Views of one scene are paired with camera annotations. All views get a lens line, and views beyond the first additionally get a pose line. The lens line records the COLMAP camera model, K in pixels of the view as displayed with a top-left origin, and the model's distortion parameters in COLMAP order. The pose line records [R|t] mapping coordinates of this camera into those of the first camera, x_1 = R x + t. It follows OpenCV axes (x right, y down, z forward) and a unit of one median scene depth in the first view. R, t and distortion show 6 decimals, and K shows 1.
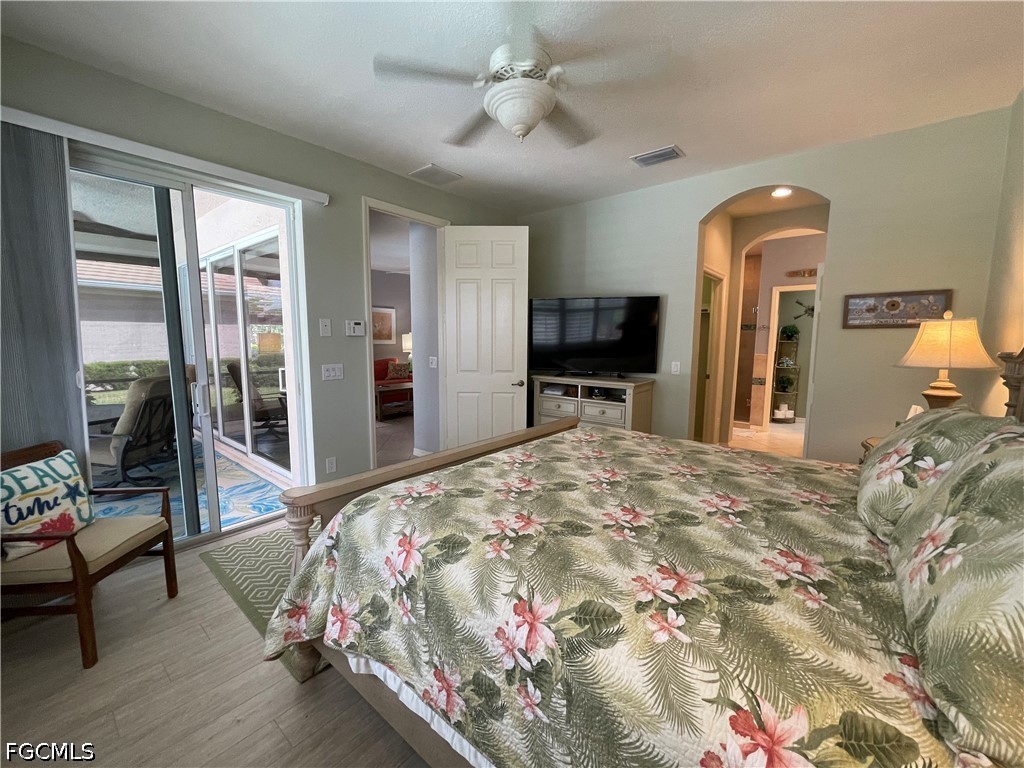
lens RADIAL K [[414.2, 0, 511.5], [0, 414.2, 381.1], [0, 0, 1]] dist [-0.001685, -0.000516]
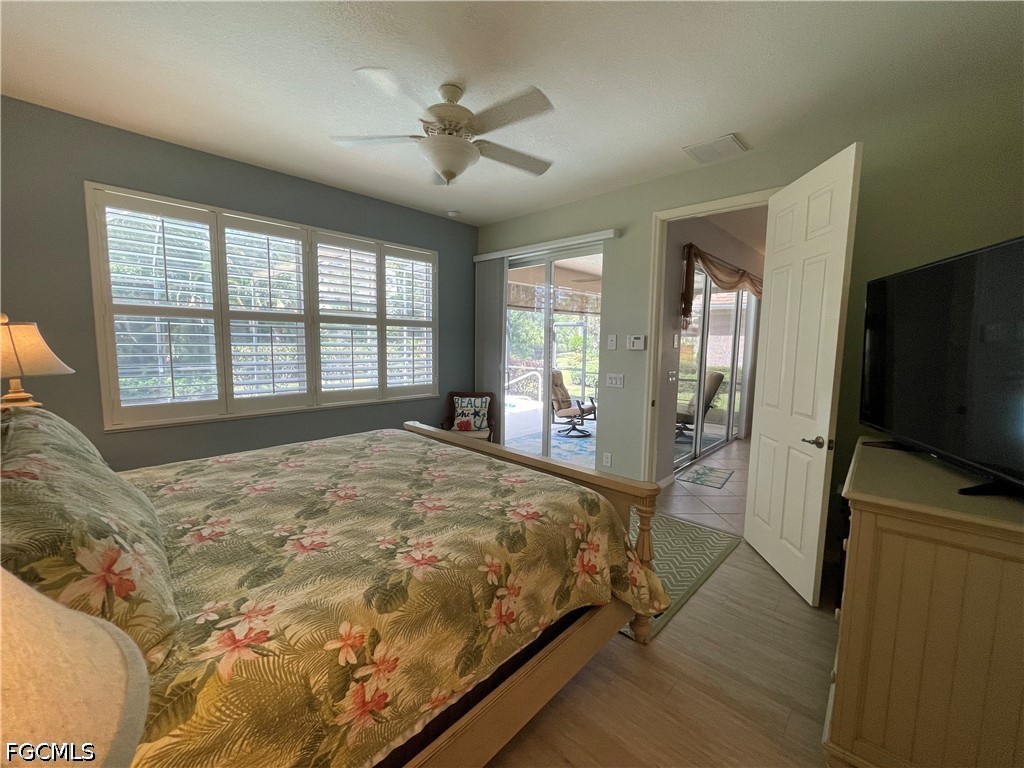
lens RADIAL K [[414.2, 0, 517.1], [0, 414.2, 385.6], [0, 0, 1]] dist [-0.001685, -0.000516]
pose [[-0.075708, 0.092704, -0.992811, 0.416831], [-0.124529, 0.986995, 0.101657, -0.052295], [0.989323, 0.131330, -0.063179, 0.462221]]
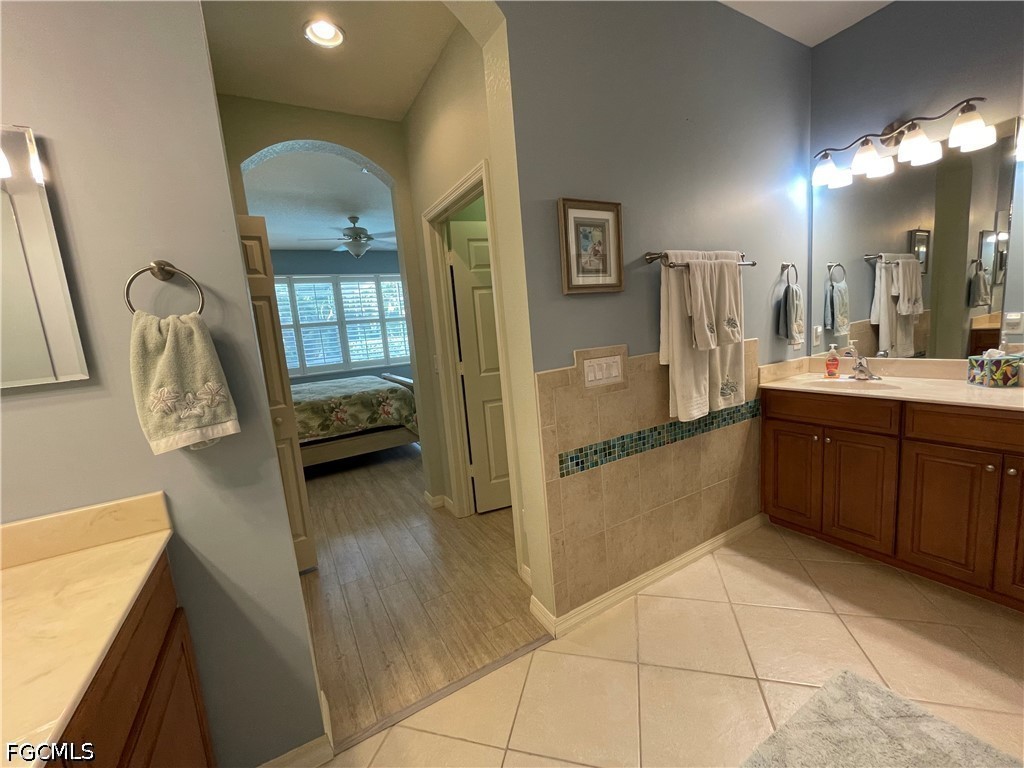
lens RADIAL K [[414.2, 0, 514.4], [0, 414.2, 385.0], [0, 0, 1]] dist [-0.001685, -0.000516]
pose [[-0.350489, 0.152497, -0.924068, 0.712415], [-0.022931, 0.984962, 0.171244, -0.085389], [0.936286, 0.081209, -0.341721, 0.921261]]
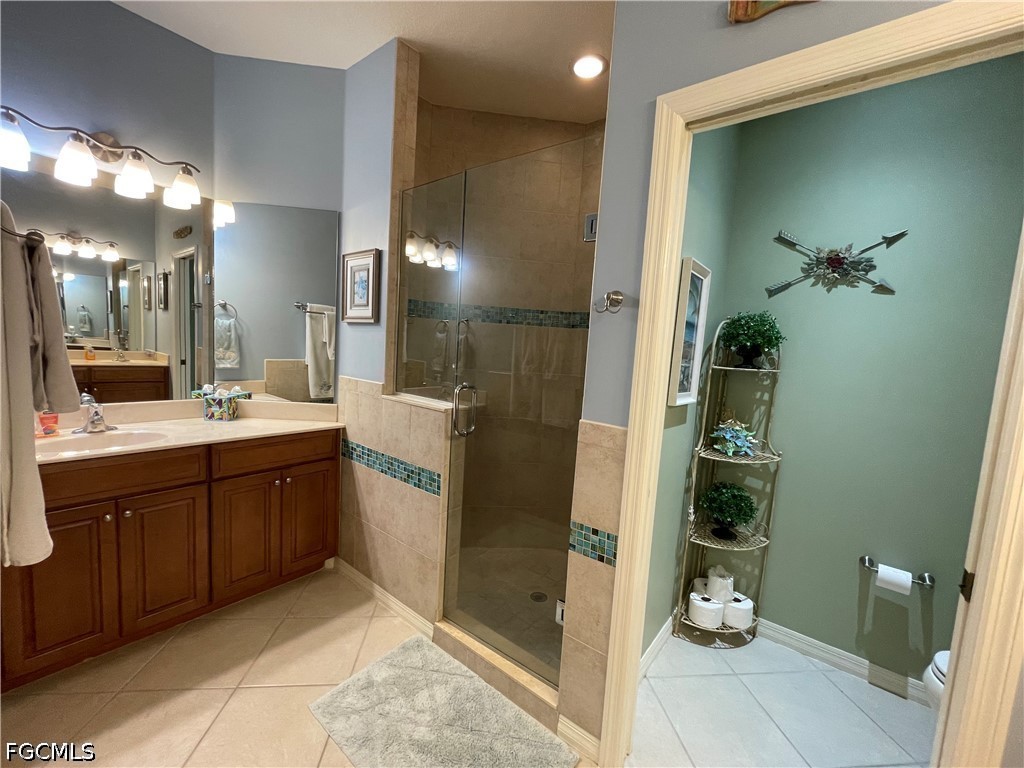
lens RADIAL K [[414.2, 0, 512.5], [0, 414.2, 383.5], [0, 0, 1]] dist [-0.001685, -0.000516]
pose [[0.998381, 0.052769, 0.021218, 0.548105], [-0.052442, 0.998501, -0.015681, -0.079886], [-0.022013, 0.014543, 0.999652, 0.779549]]
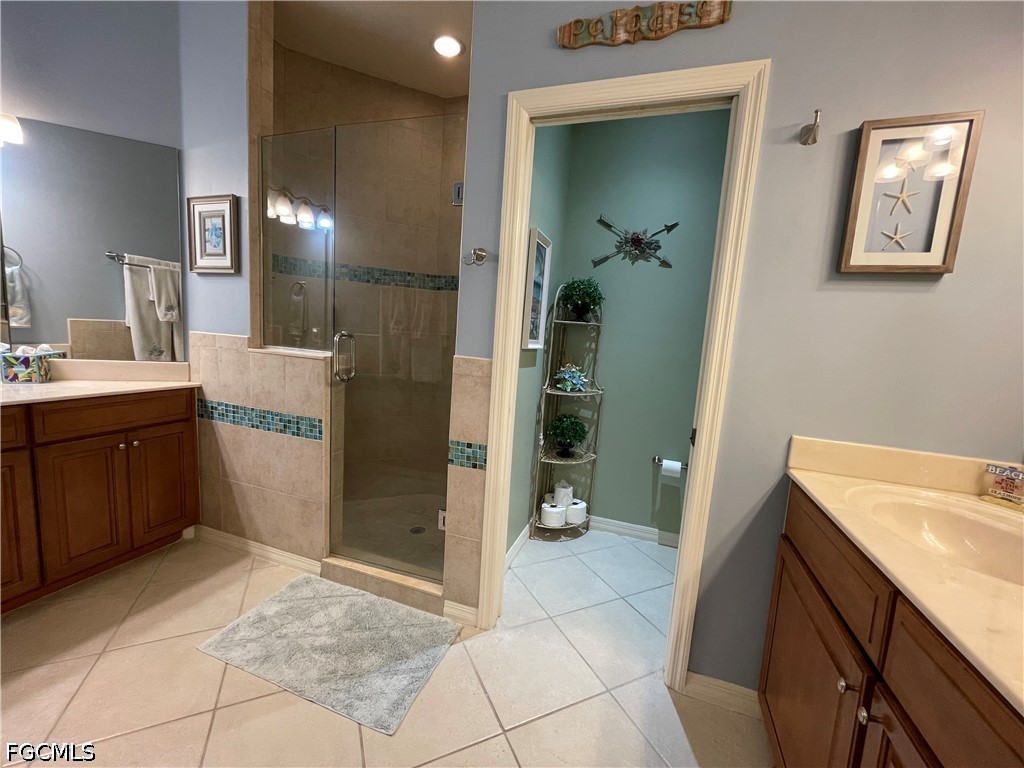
lens RADIAL K [[414.2, 0, 513.7], [0, 414.2, 384.3], [0, 0, 1]] dist [-0.001685, -0.000516]
pose [[0.934938, 0.009808, 0.354676, 0.530613], [-0.020607, 0.999432, 0.026683, -0.054646], [-0.354212, -0.032256, 0.934609, 0.734648]]
